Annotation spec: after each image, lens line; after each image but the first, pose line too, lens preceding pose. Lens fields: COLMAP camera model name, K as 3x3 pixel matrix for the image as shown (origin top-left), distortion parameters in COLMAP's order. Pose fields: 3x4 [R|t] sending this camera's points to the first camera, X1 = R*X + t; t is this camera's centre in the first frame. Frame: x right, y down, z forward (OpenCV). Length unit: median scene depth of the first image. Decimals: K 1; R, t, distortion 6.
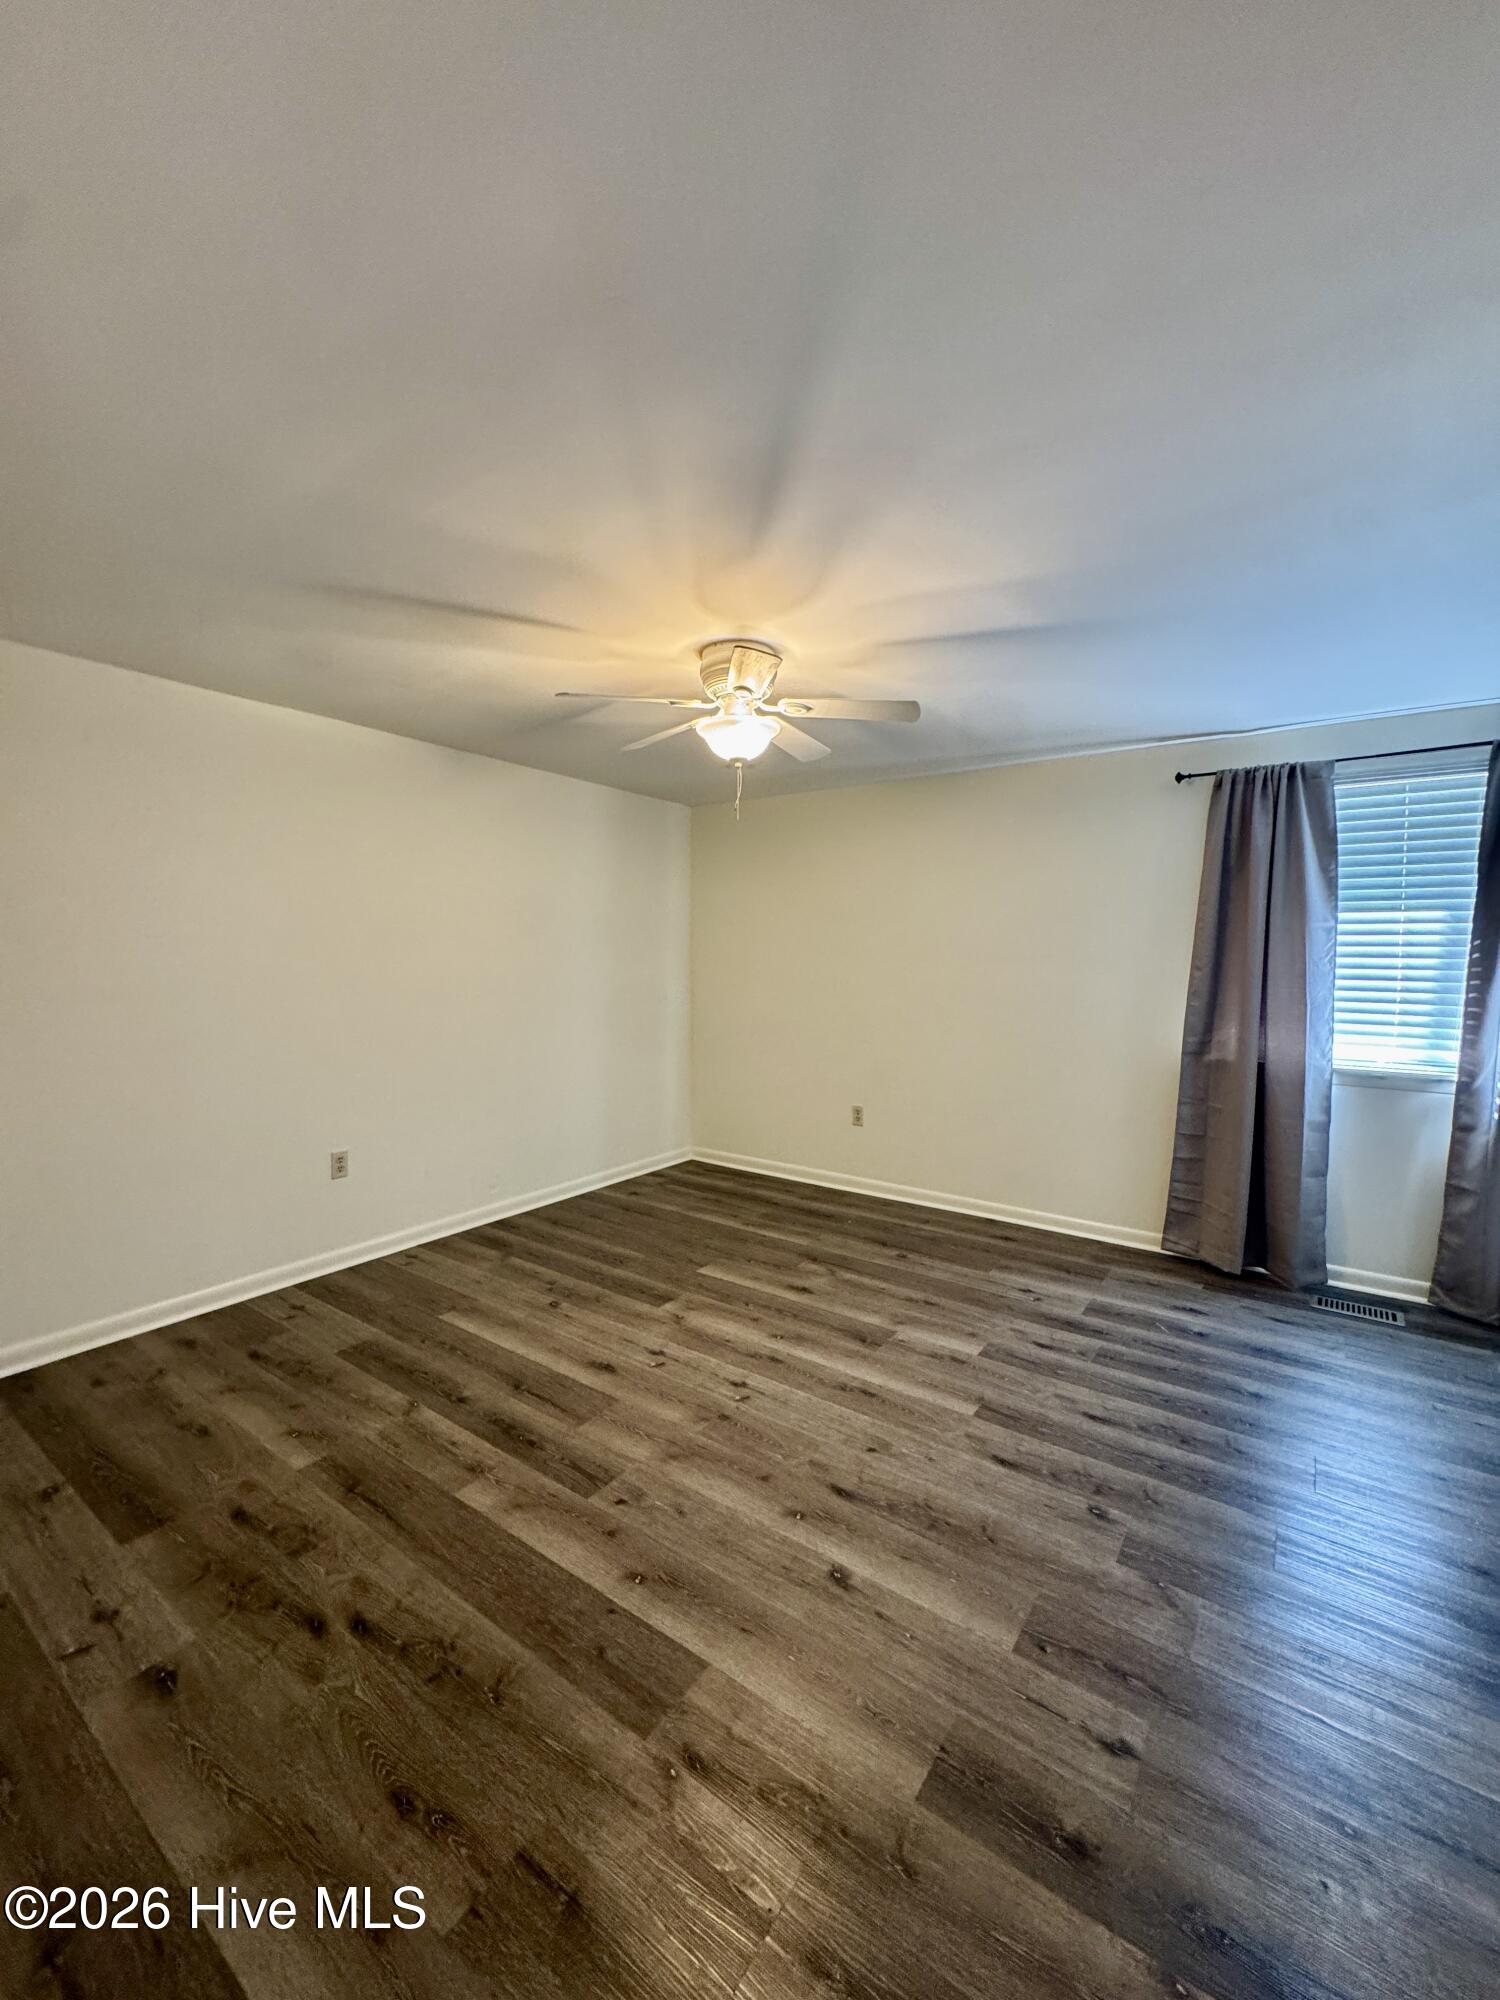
lens RADIAL K [[799.3, 0, 757.3], [0, 799.3, 991.1], [0, 0, 1]] dist [-0.004726, 0.000711]
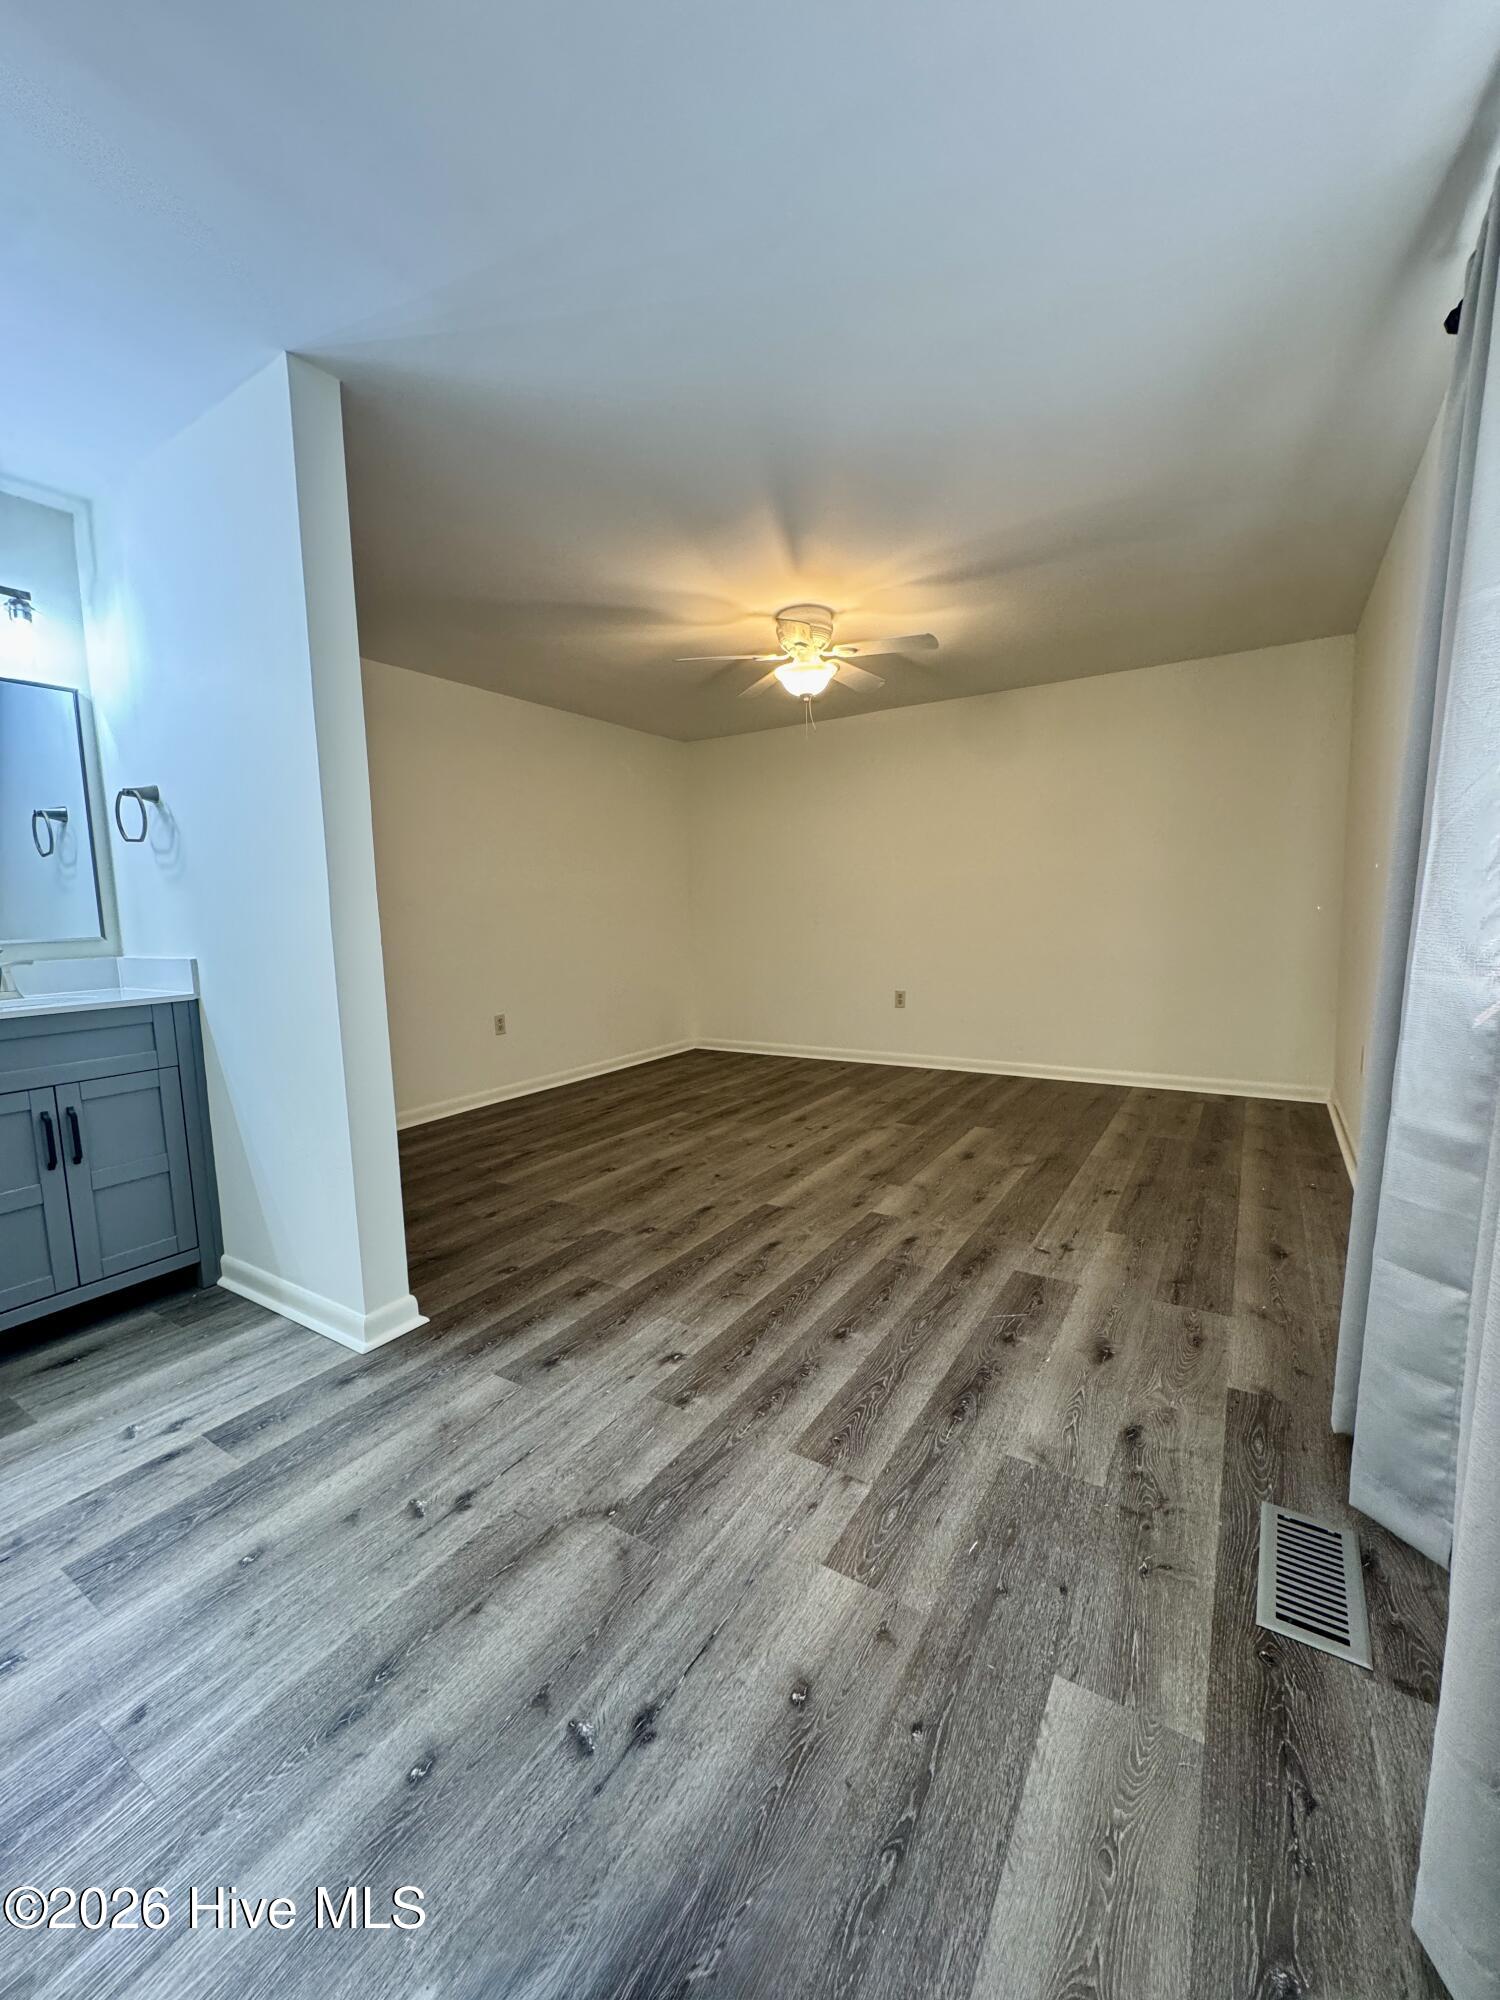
lens RADIAL K [[799.3, 0, 758.7], [0, 799.3, 1000.0], [0, 0, 1]] dist [-0.004726, 0.000711]
pose [[0.058094, 0.104642, -0.992812, 1.207883], [-0.015296, 0.994468, 0.103922, 0.071568], [0.998194, 0.009148, 0.059373, 0.748652]]
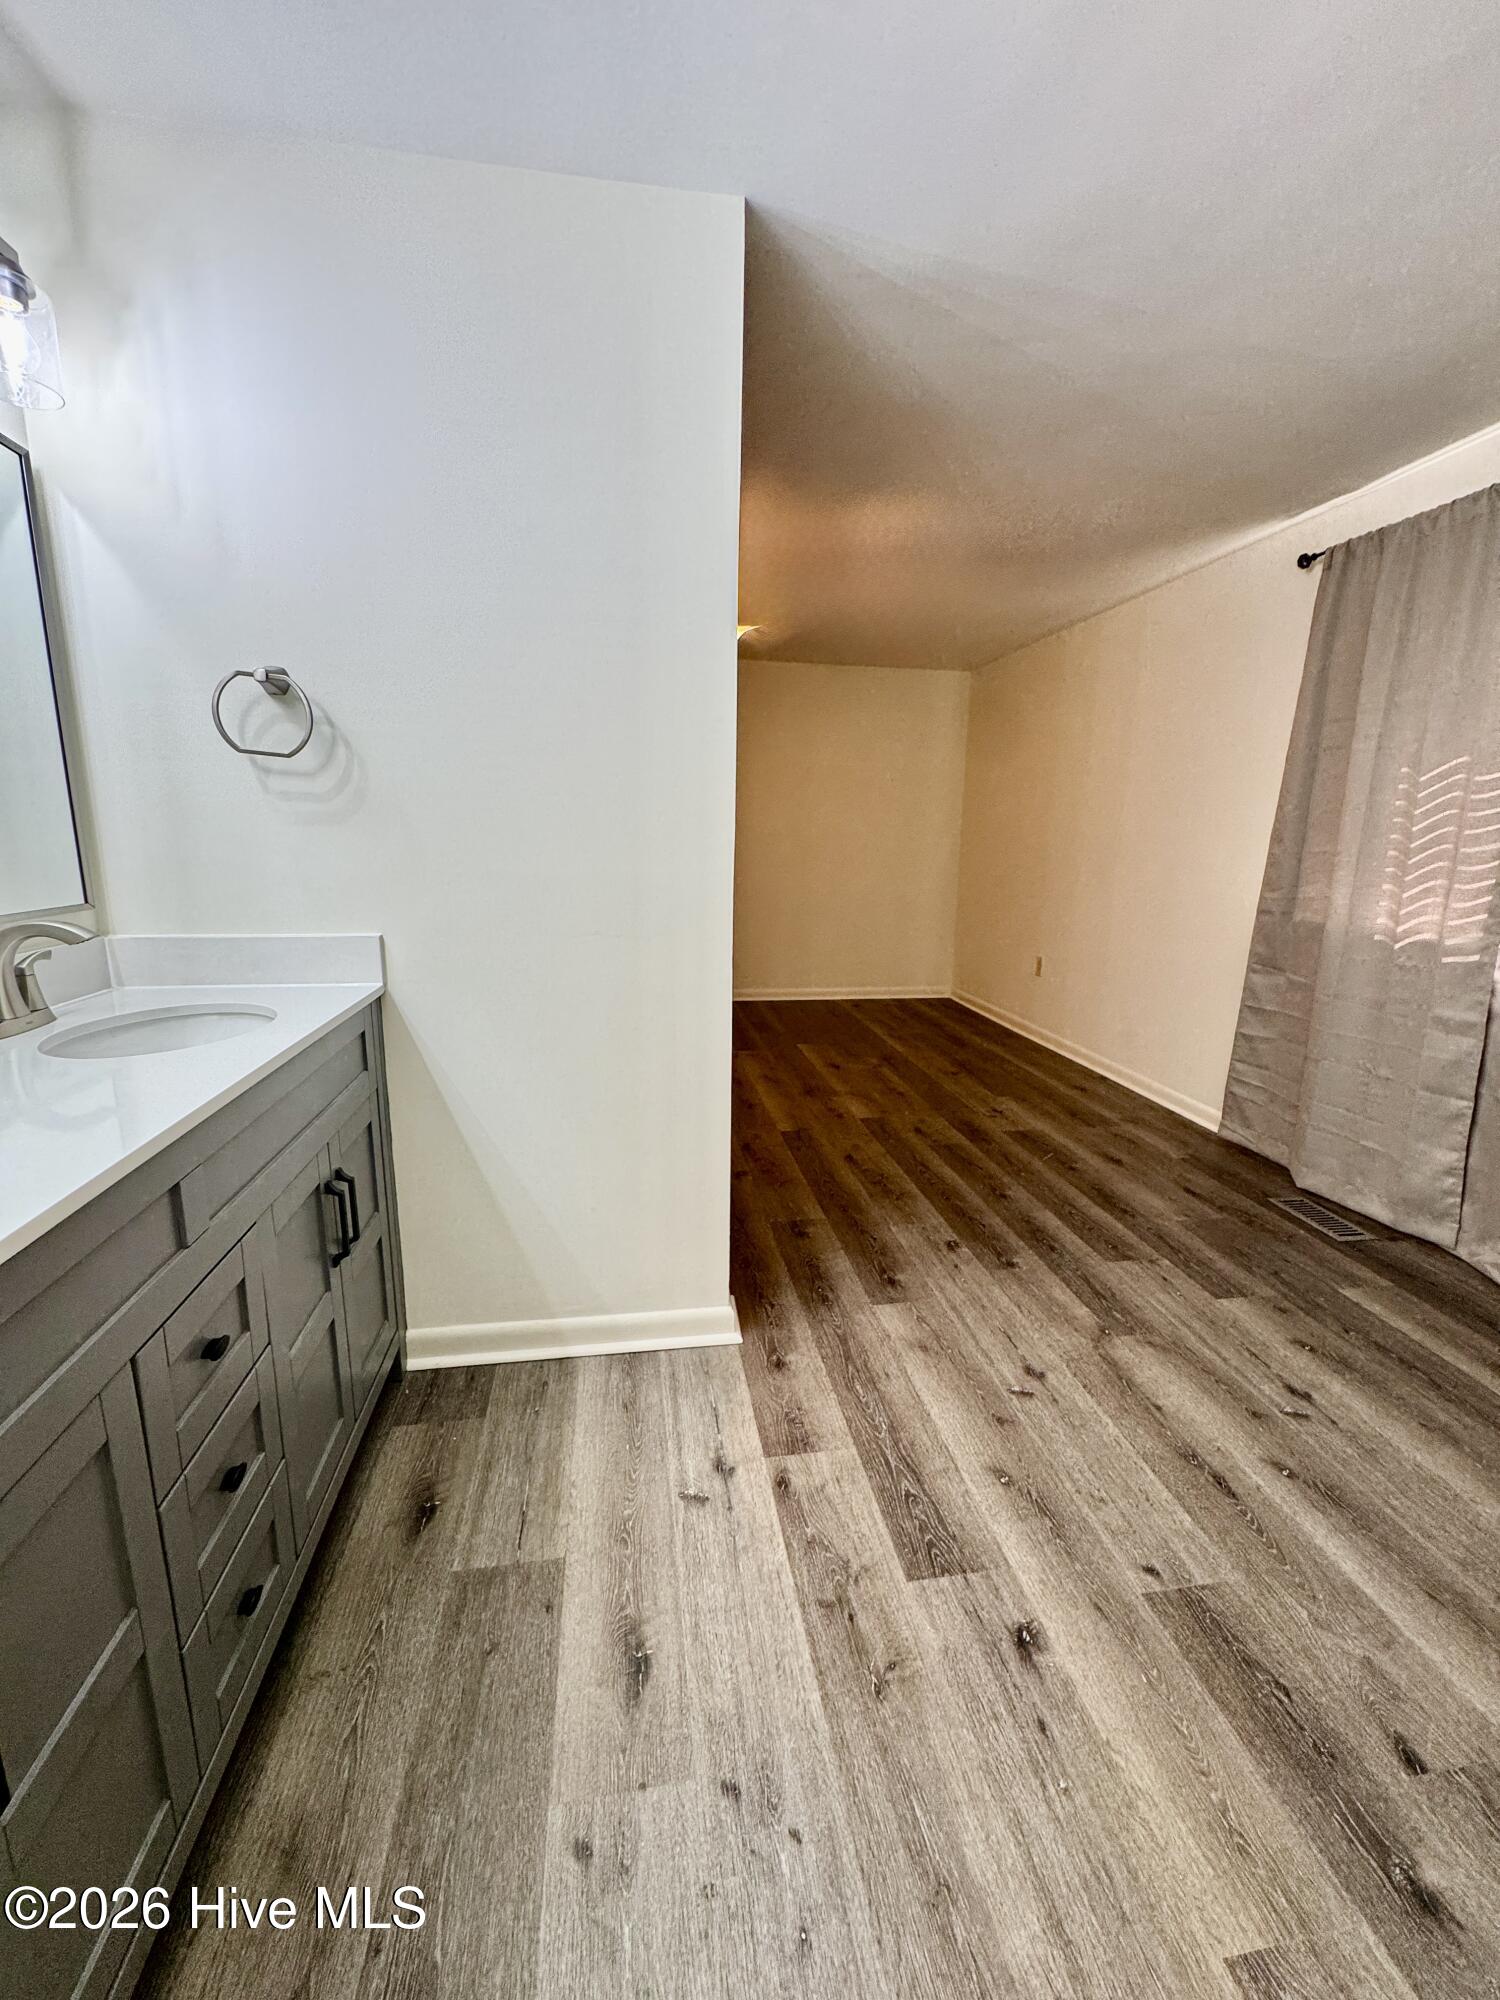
lens RADIAL K [[799.3, 0, 755.5], [0, 799.3, 998.0], [0, 0, 1]] dist [-0.004726, 0.000711]
pose [[0.705462, 0.146442, -0.693454, 0.955659], [-0.041250, 0.985246, 0.166097, 0.063437], [0.707546, -0.088570, 0.701095, 0.016969]]
